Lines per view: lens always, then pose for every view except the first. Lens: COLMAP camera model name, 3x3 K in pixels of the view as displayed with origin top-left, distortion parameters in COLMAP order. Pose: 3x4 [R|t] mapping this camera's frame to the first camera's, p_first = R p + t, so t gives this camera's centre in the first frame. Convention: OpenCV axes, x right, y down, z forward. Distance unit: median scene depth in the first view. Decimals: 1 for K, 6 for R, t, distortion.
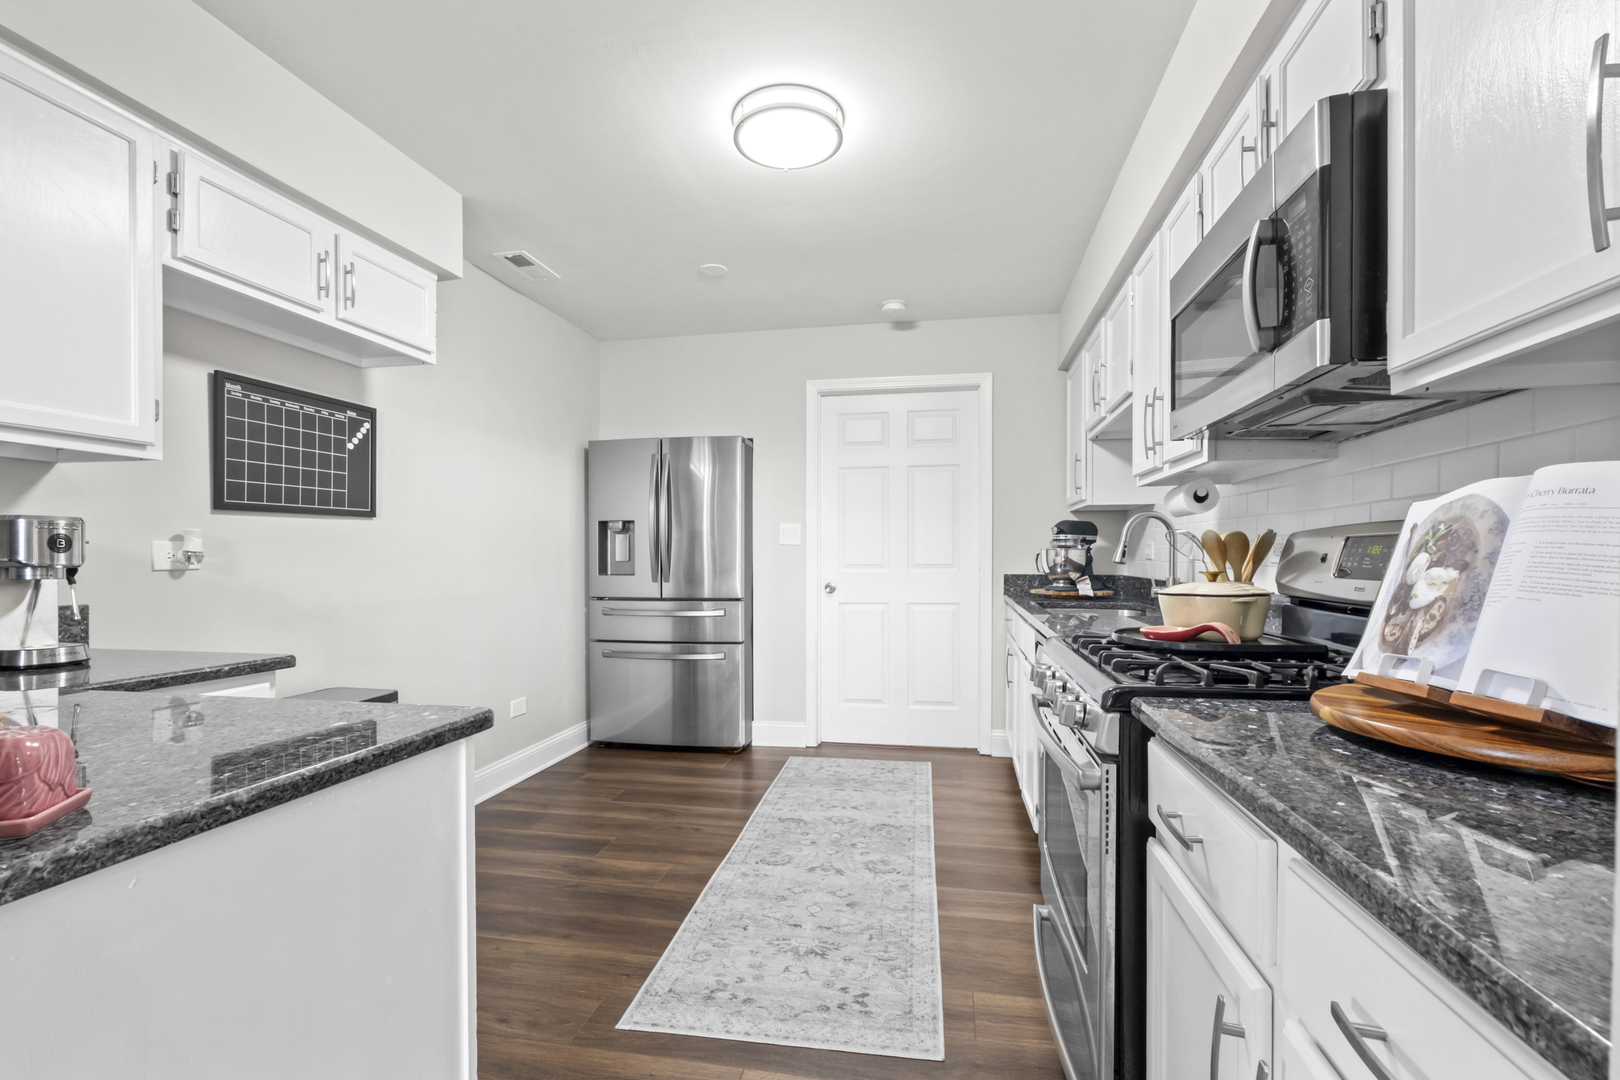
lens RADIAL K [[720.2, 0, 805.3], [0, 720.2, 561.2], [0, 0, 1]] dist [-0.000849, -0.000141]
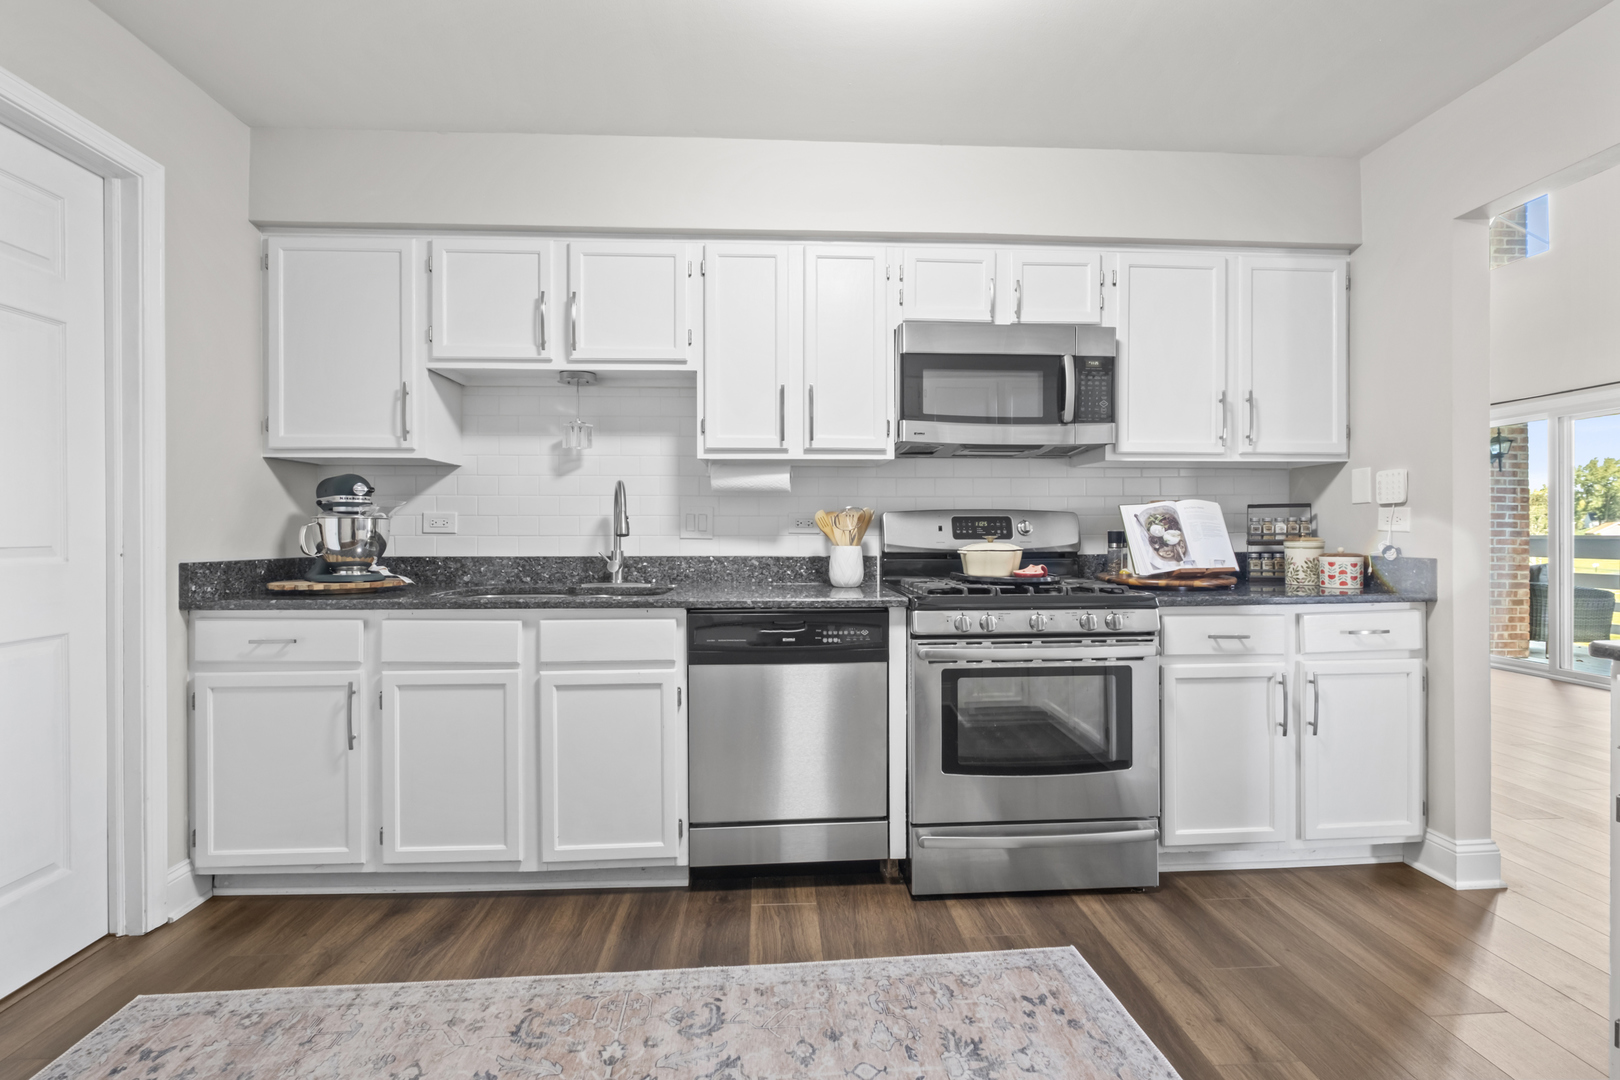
lens RADIAL K [[713.9, 0, 809.1], [0, 713.9, 543.6], [0, 0, 1]] dist [-0.000697, -0.000301]
pose [[-0.250686, -0.012367, 0.967990, -0.466824], [0.010168, 0.999830, 0.015407, 0.001213], [-0.968015, 0.013705, -0.250517, 0.957031]]
